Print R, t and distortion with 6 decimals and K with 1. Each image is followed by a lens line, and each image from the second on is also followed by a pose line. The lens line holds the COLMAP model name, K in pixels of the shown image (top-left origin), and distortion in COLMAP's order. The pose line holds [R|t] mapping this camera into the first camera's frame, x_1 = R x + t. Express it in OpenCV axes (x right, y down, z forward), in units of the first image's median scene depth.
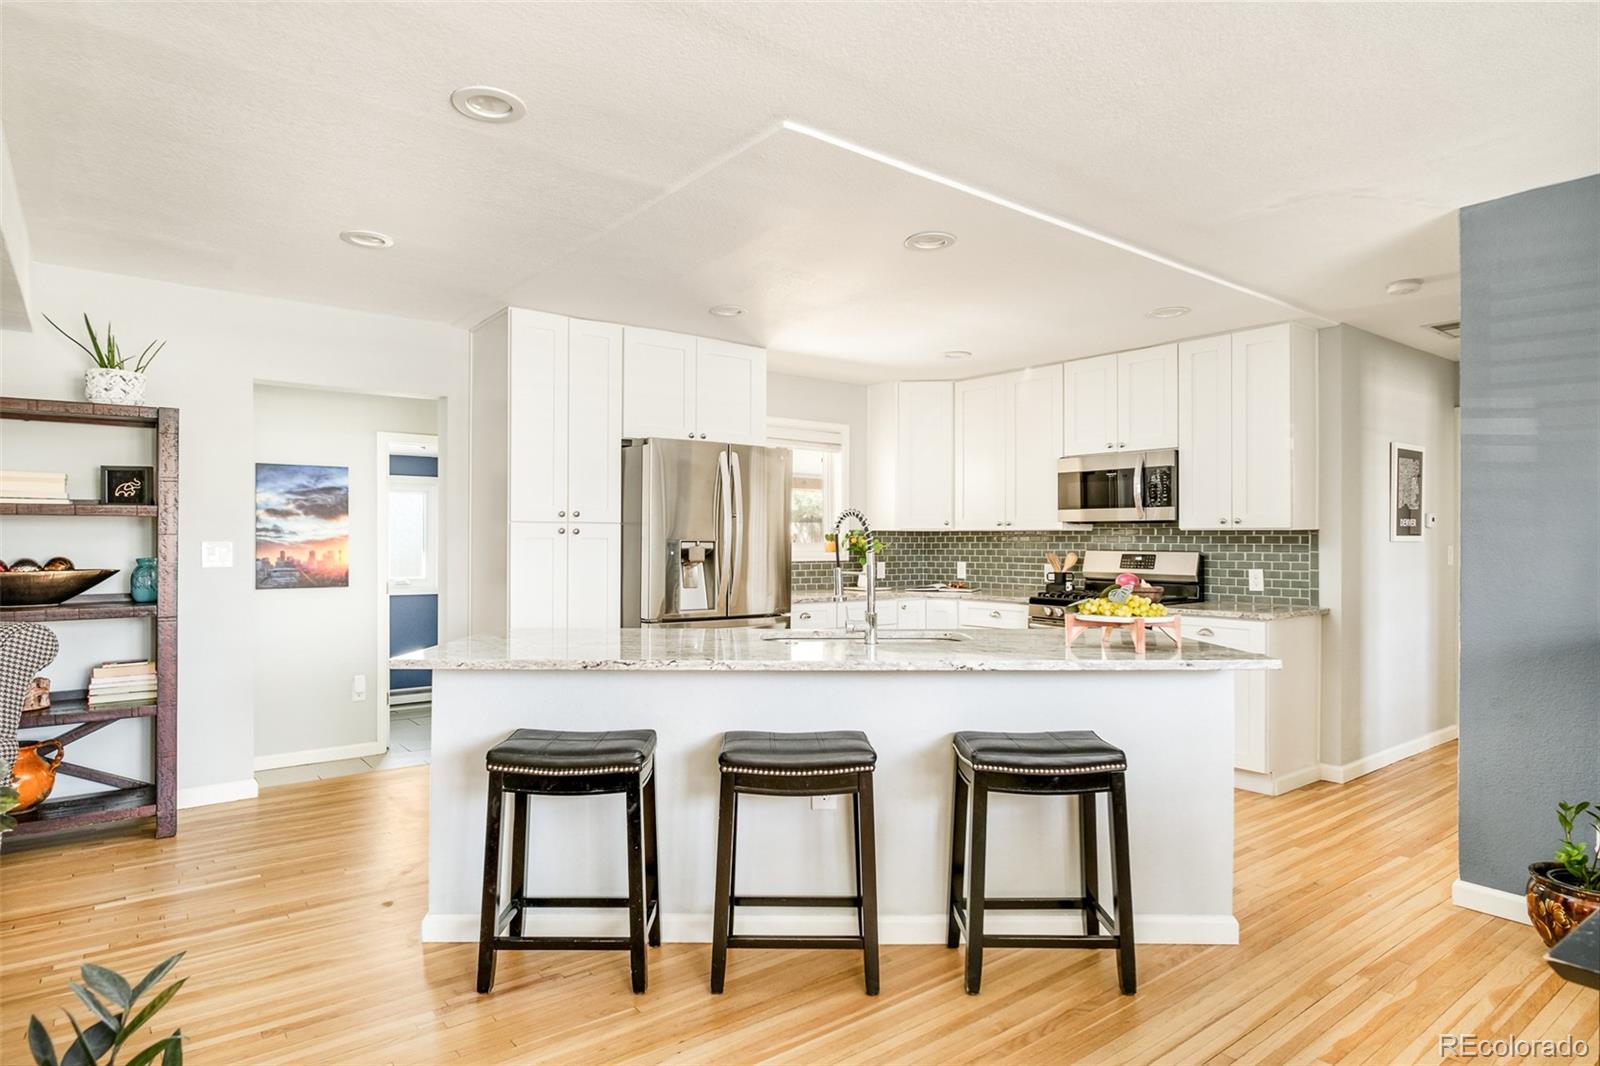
lens RADIAL K [[924.3, 0, 801.5], [0, 924.3, 536.1], [0, 0, 1]] dist [-0.004440, -0.000328]
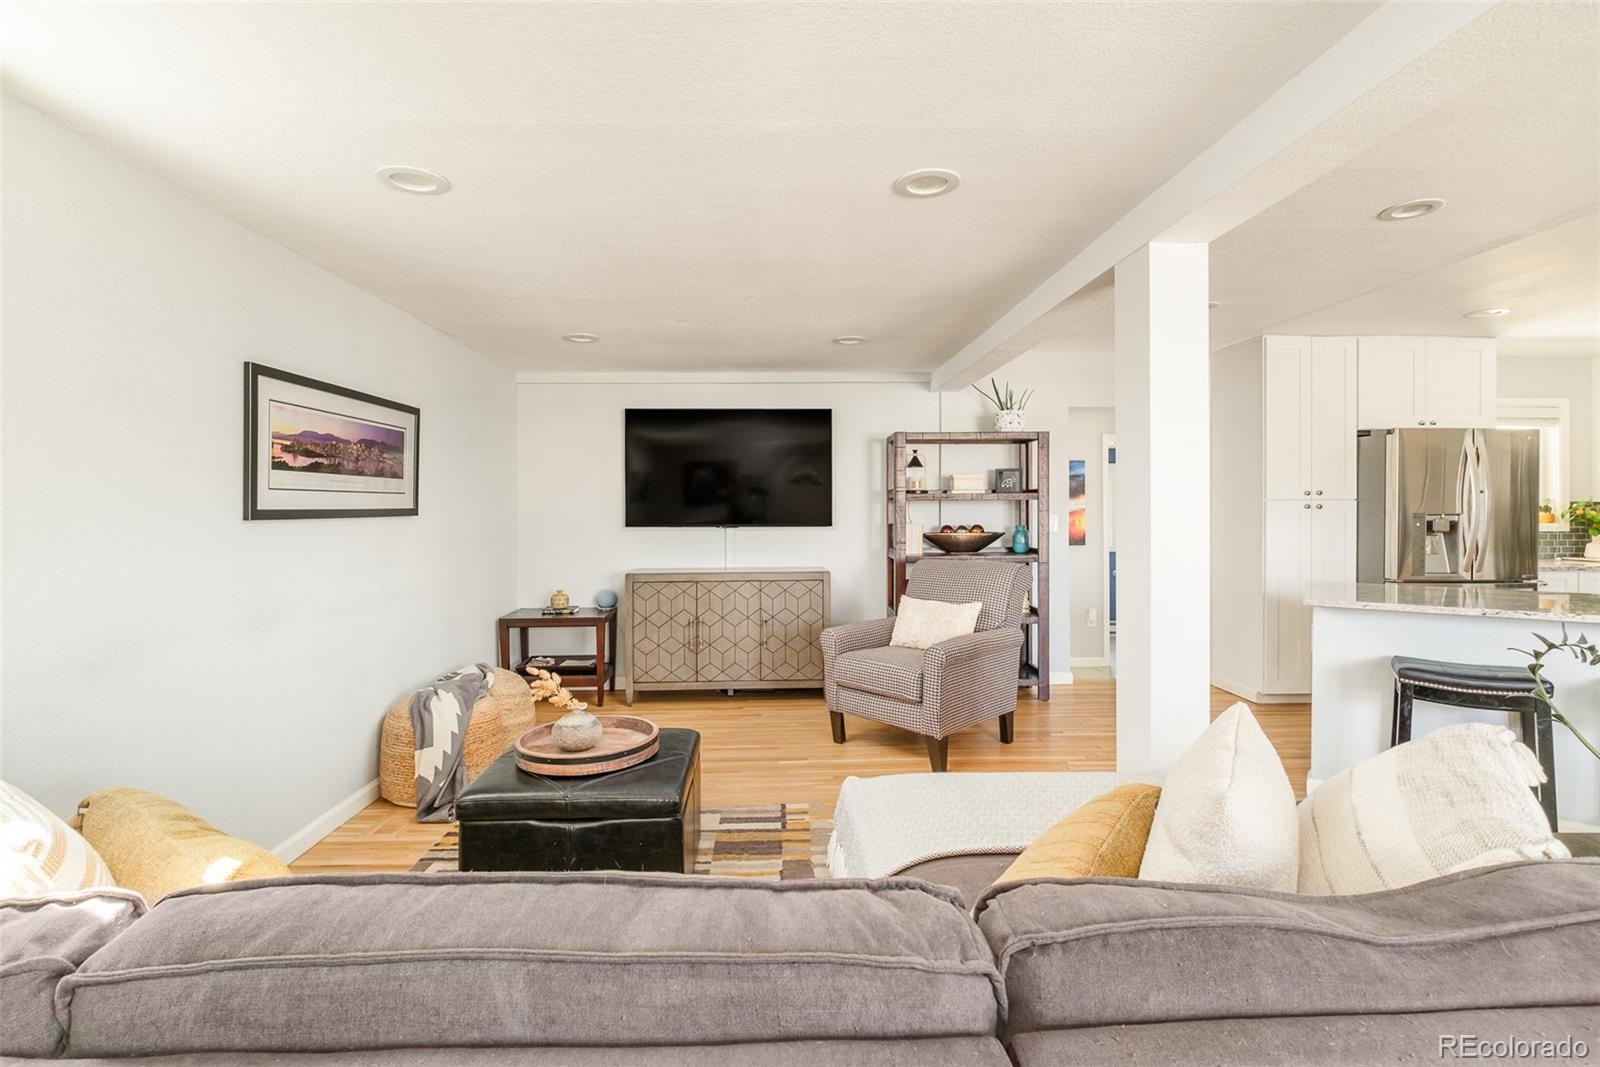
lens RADIAL K [[739.0, 0, 798.5], [0, 739.0, 527.8], [0, 0, 1]] dist [-0.000483, -0.000157]
pose [[0.808842, 0.010775, -0.587927, -0.222520], [0.007601, 0.999557, 0.028775, -0.010371], [0.587977, -0.027744, 0.808402, -0.232346]]
